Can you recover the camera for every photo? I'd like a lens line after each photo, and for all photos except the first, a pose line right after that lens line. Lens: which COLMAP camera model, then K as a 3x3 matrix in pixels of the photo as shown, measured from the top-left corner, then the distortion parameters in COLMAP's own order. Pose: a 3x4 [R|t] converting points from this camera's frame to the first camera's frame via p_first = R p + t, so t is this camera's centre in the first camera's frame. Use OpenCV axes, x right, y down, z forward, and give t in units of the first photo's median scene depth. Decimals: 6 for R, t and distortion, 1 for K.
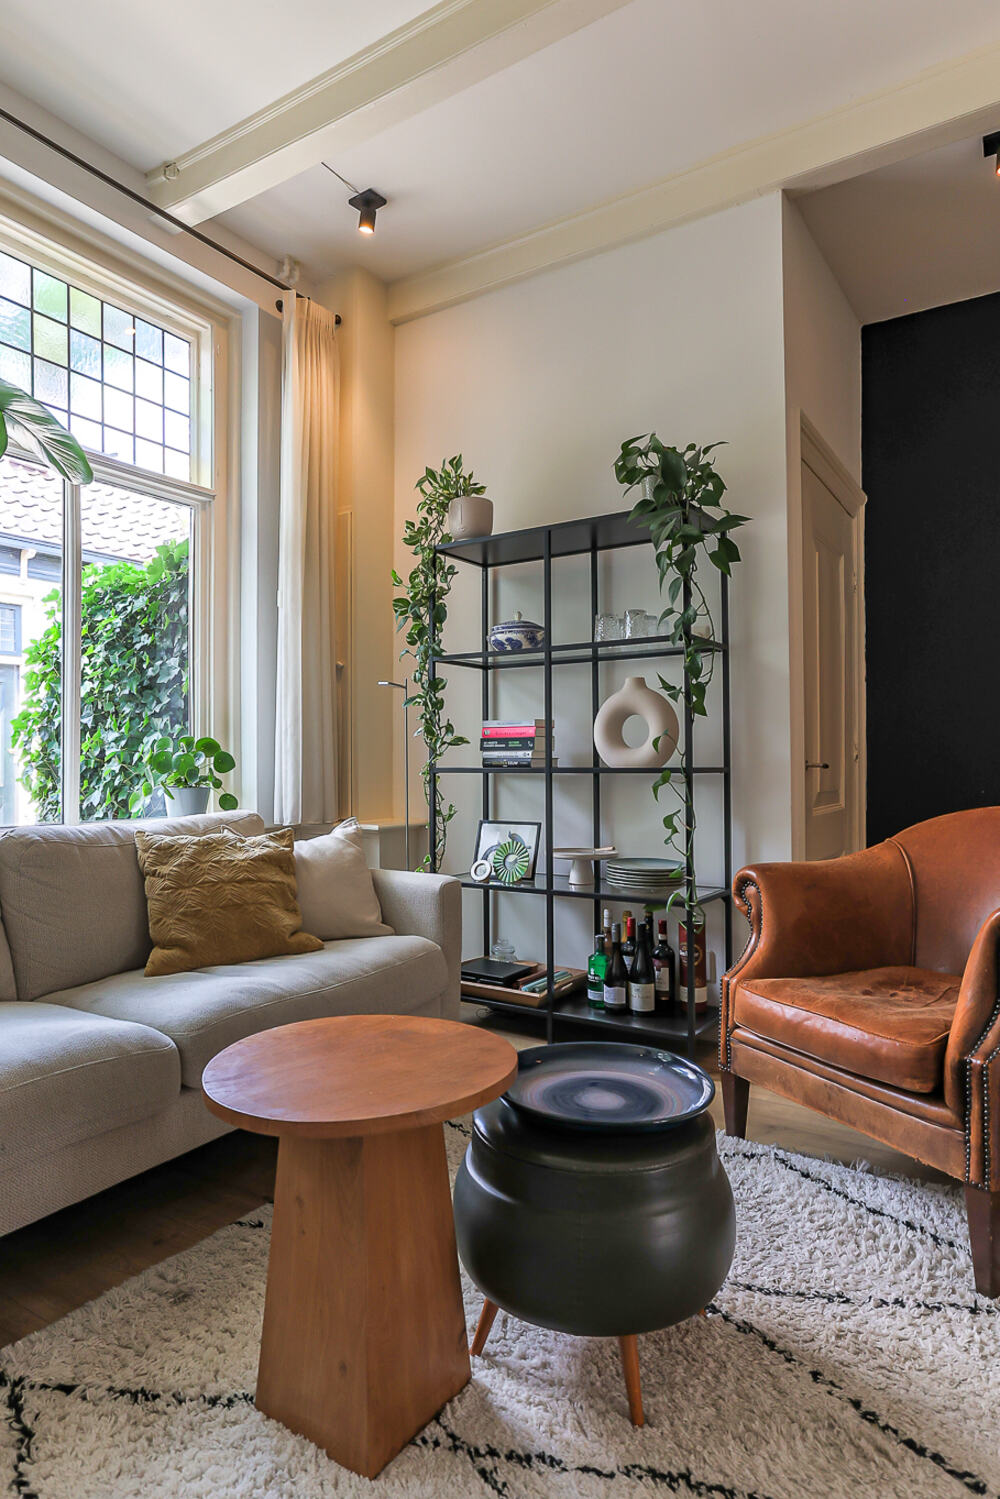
lens RADIAL K [[869.2, 0, 493.5], [0, 869.2, 749.1], [0, 0, 1]] dist [-0.017455, 0.001283]
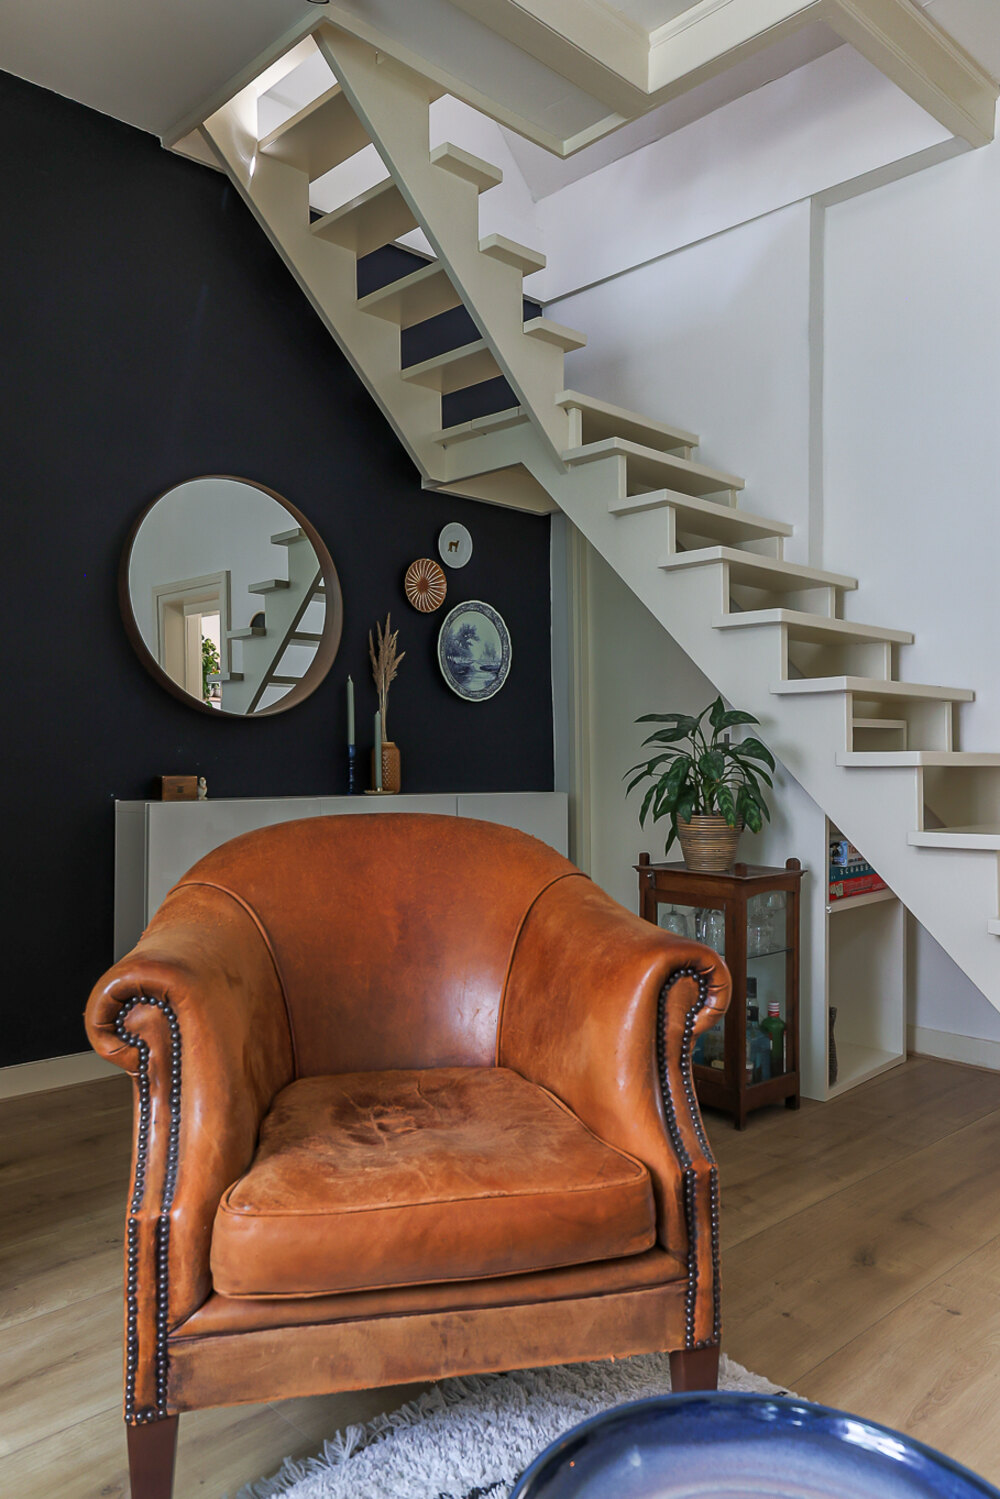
lens RADIAL K [[1082.7, 0, 491.8], [0, 1082.7, 752.1], [0, 0, 1]] dist [0.009570, 0.002929]
pose [[0.232859, 0.012065, 0.972436, -0.194679], [-0.016732, 0.999825, -0.008399, 0.013841], [-0.972367, -0.014315, 0.233020, 0.518574]]
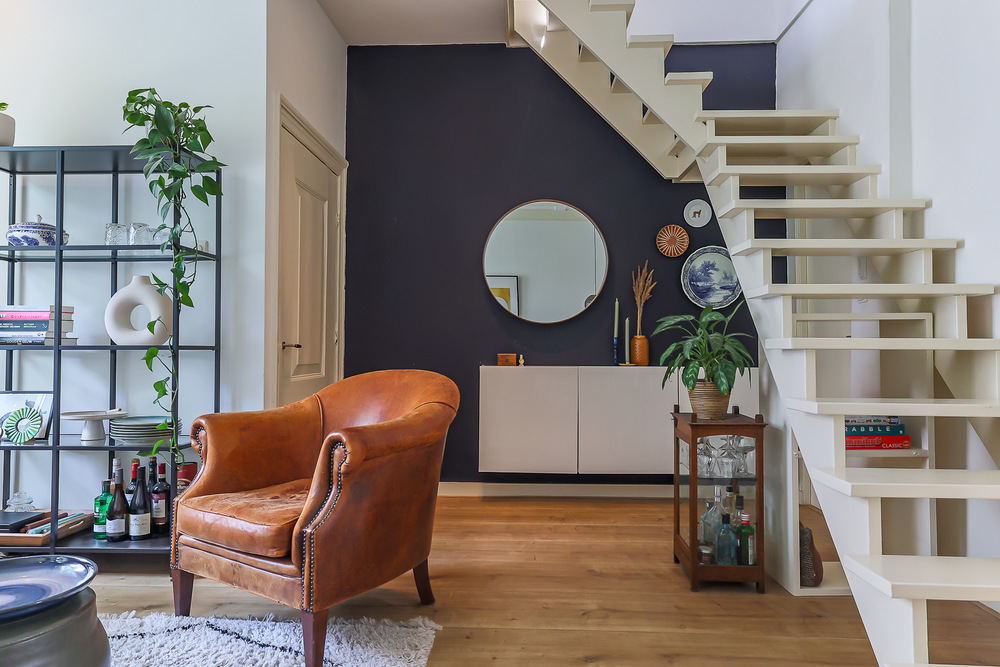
lens RADIAL K [[650.0, 0, 505.4], [0, 650.0, 332.4], [0, 0, 1]] dist [0.003055, 0.002972]
pose [[0.858392, 0.018091, 0.512675, 0.137585], [-0.013256, 0.999827, -0.013086, 0.007109], [-0.512823, 0.004437, 0.858483, -0.106025]]
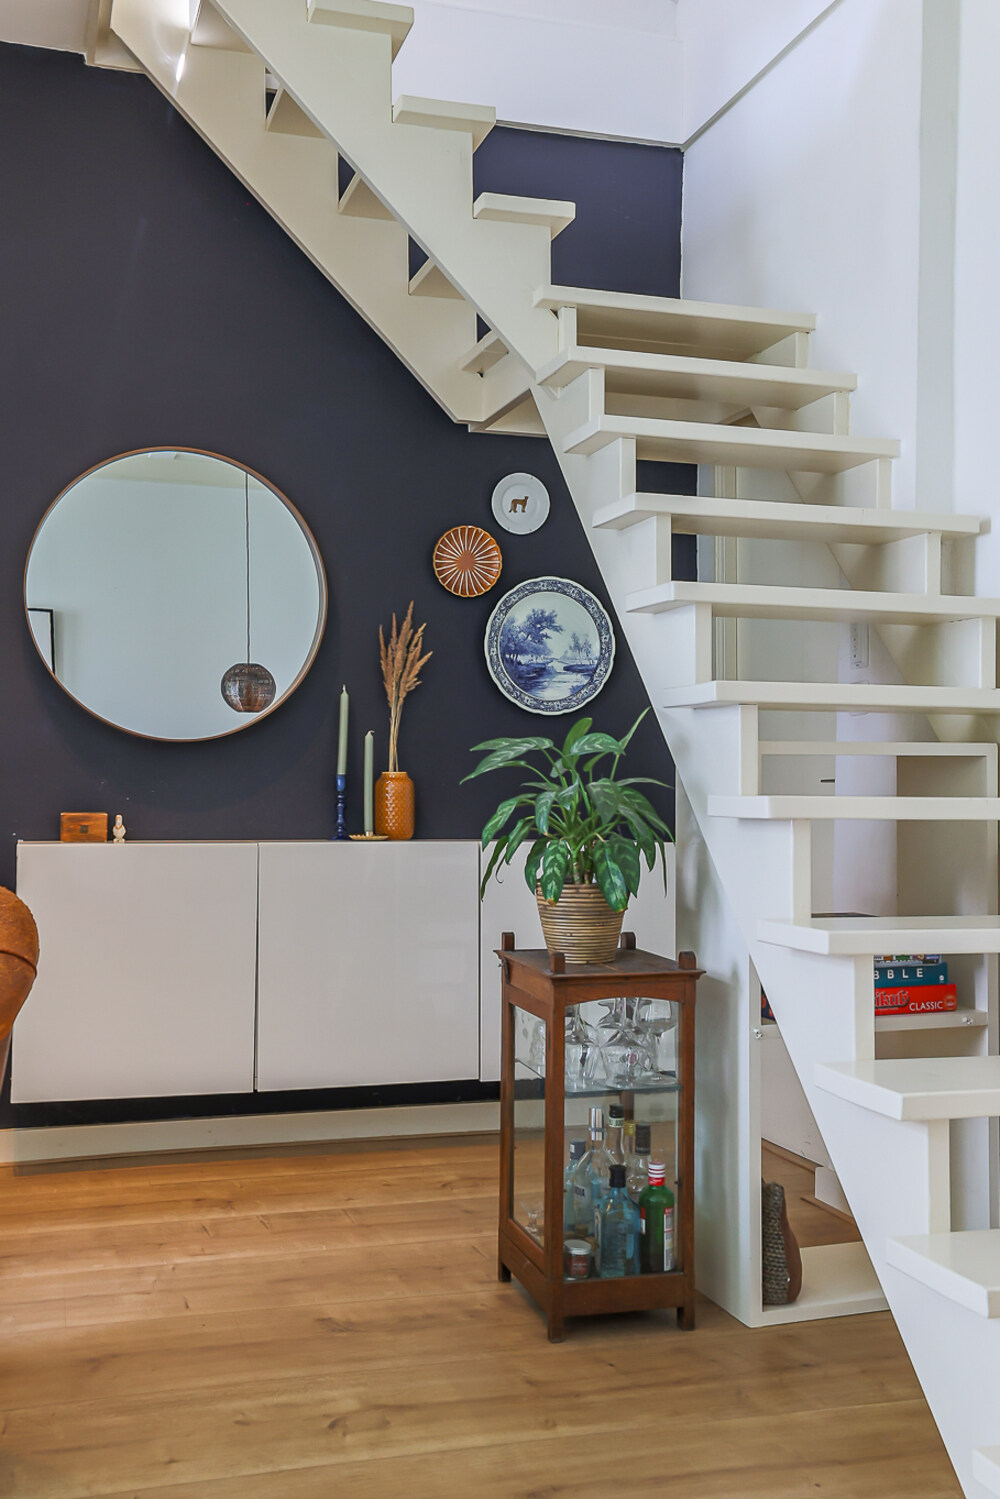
lens RADIAL K [[1519.3, 0, 500.0], [0, 1519.3, 749.5], [0, 0, 1]] dist [0.037552, 0.022859]
pose [[0.643483, 0.024791, 0.765059, 0.054639], [-0.022821, 0.999652, -0.013199, -0.012641], [-0.765120, -0.008966, 0.643825, -0.062863]]
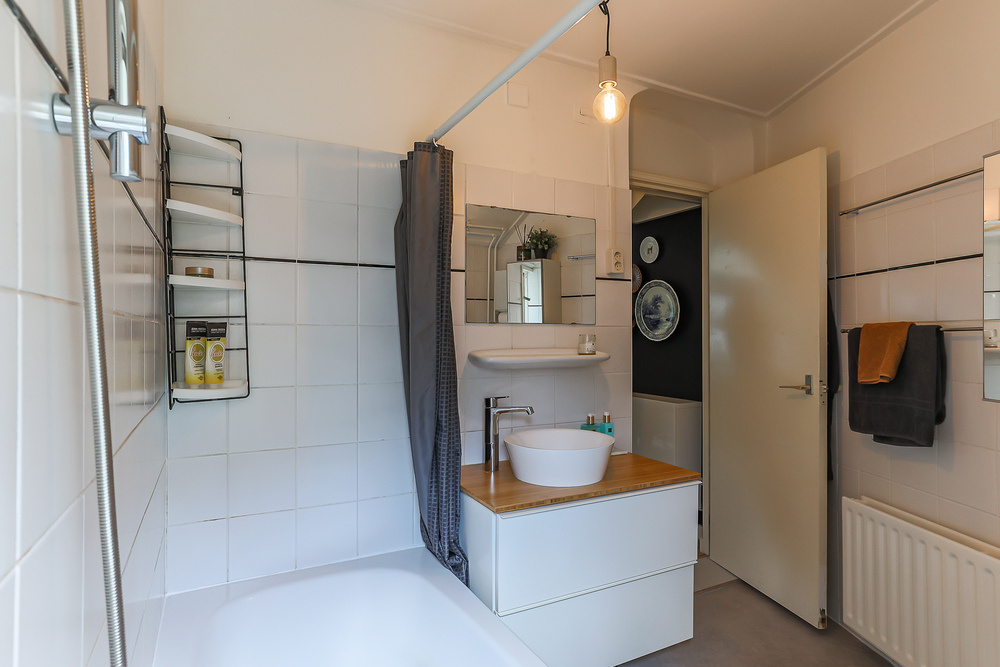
lens RADIAL K [[555.1, 0, 500.0], [0, 555.1, 333.5], [0, 0, 1]] dist [0.002021, 0.001216]
pose [[0.869382, 0.004211, -0.494123, 1.587496], [0.000612, 0.999954, 0.009598, -0.099245], [0.494141, -0.008647, 0.869339, -0.392407]]
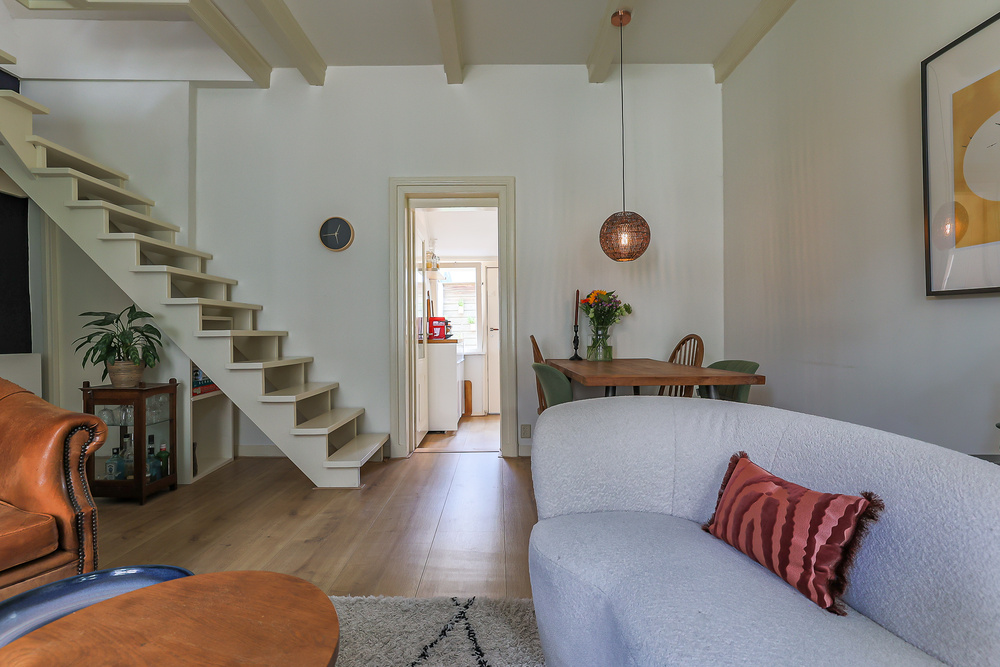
lens RADIAL K [[476.6, 0, 500.9], [0, 476.6, 332.2], [0, 0, 1]] dist [-0.037360, 0.018587]
pose [[-0.553140, 0.009943, 0.833029, -0.341534], [-0.003071, 0.999898, -0.013973, 0.015263], [-0.833083, -0.010287, -0.553053, 0.450414]]
